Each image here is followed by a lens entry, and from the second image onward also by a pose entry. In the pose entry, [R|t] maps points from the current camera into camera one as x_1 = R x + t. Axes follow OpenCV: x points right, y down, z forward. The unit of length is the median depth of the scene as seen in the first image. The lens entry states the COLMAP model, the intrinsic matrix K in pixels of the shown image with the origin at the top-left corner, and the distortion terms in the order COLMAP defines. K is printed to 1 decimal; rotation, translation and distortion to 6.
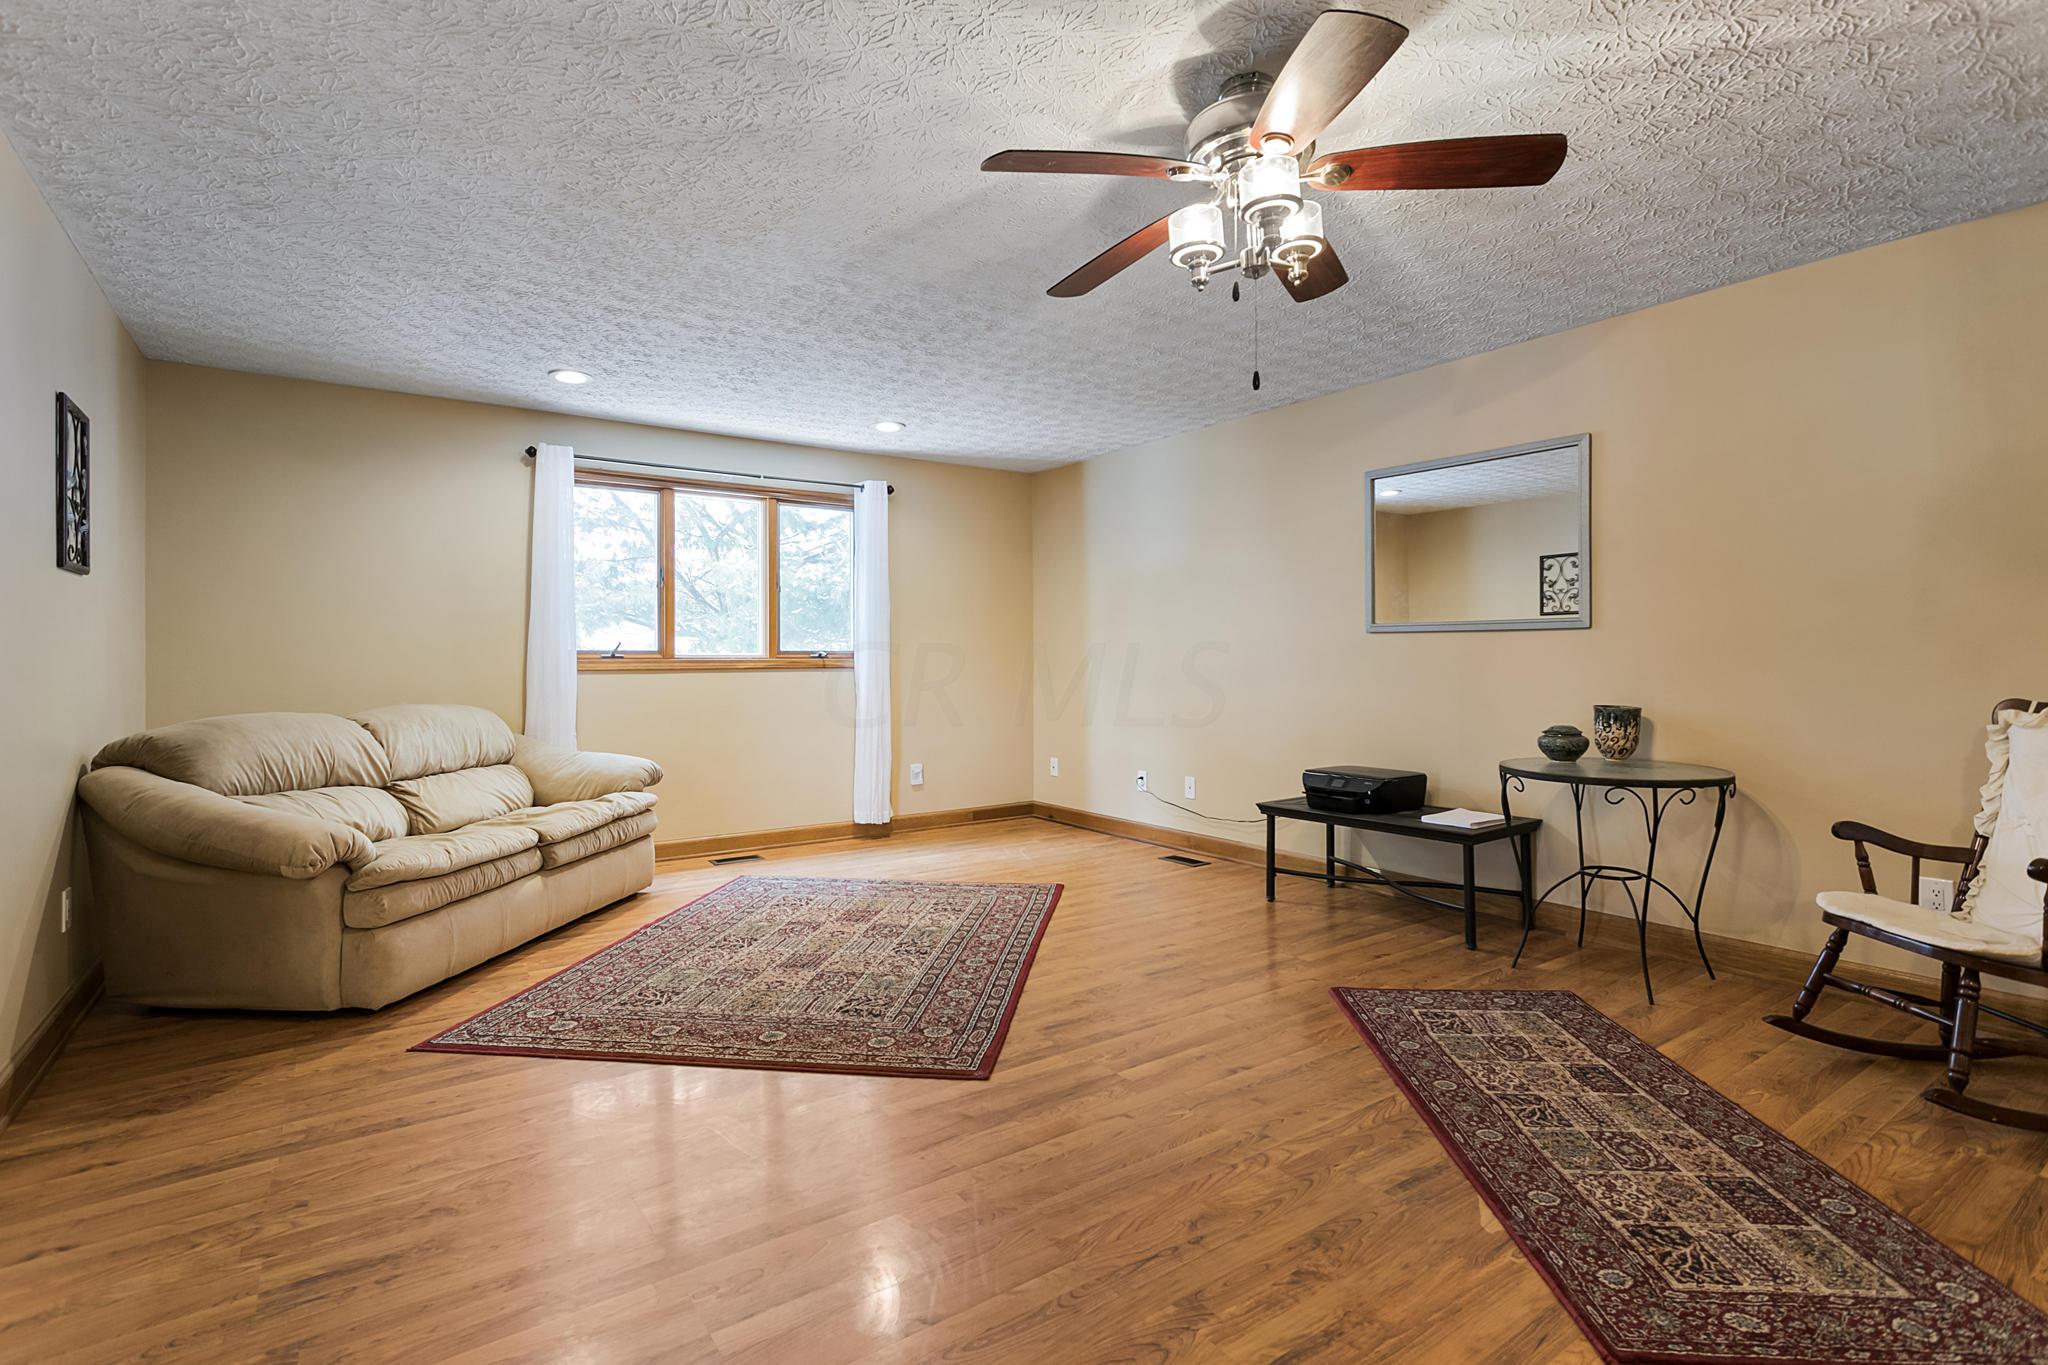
lens RADIAL K [[975.6, 0, 1027.7], [0, 975.6, 669.8], [0, 0, 1]] dist [-0.000244, 0.000735]
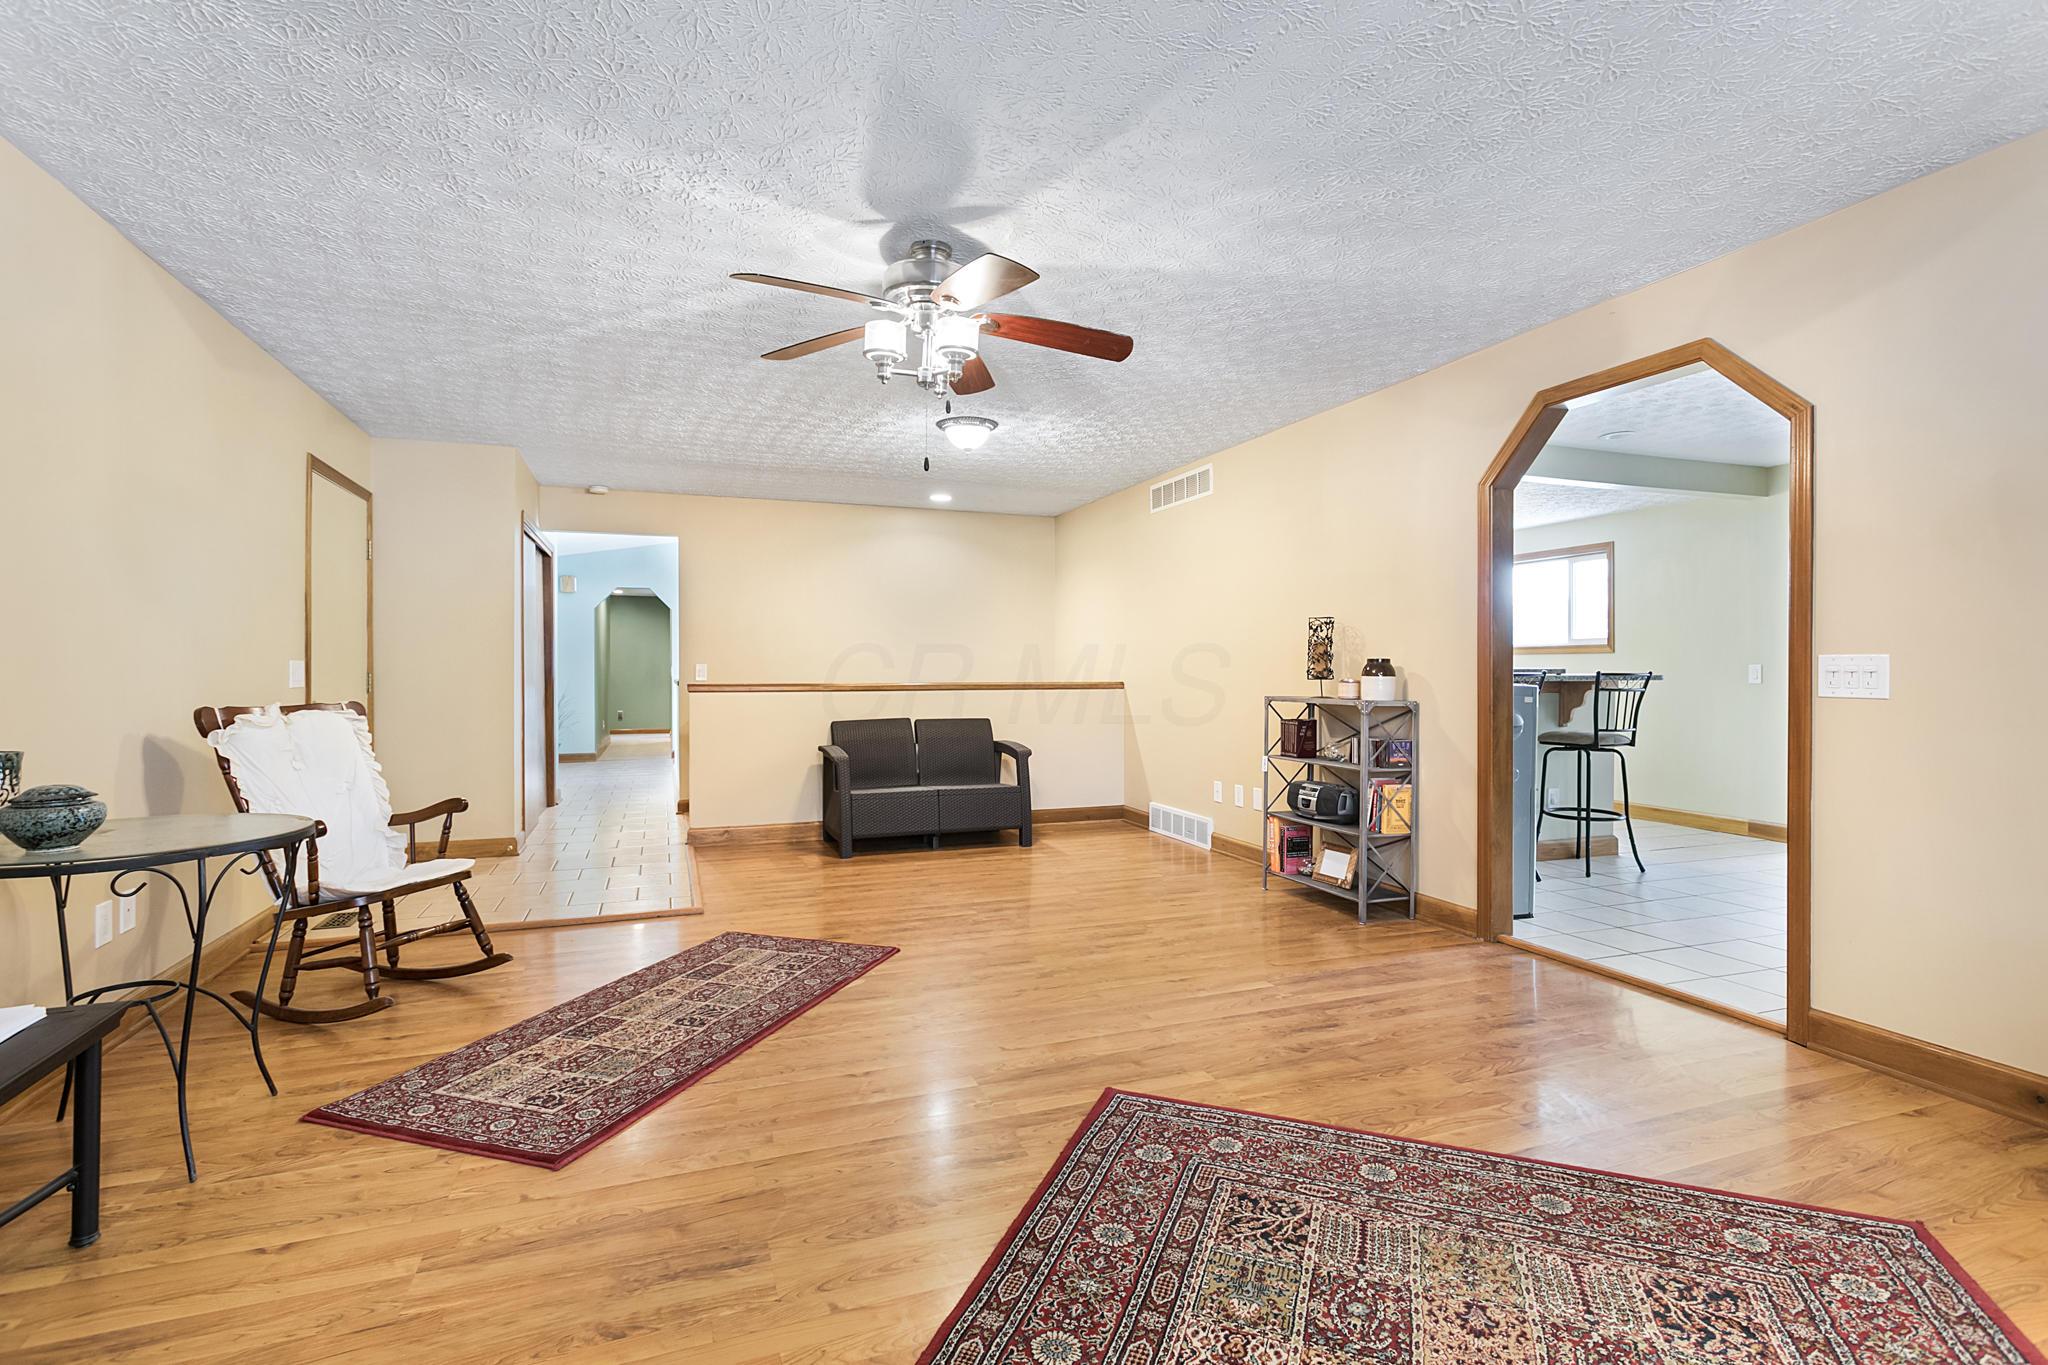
lens RADIAL K [[975.6, 0, 1027.2], [0, 975.6, 675.3], [0, 0, 1]] dist [-0.000244, 0.000735]
pose [[-0.968467, 0.004704, 0.249096, -0.195020], [0.007804, 0.999904, 0.011456, -0.013320], [-0.249018, 0.013039, -0.968411, 1.834019]]
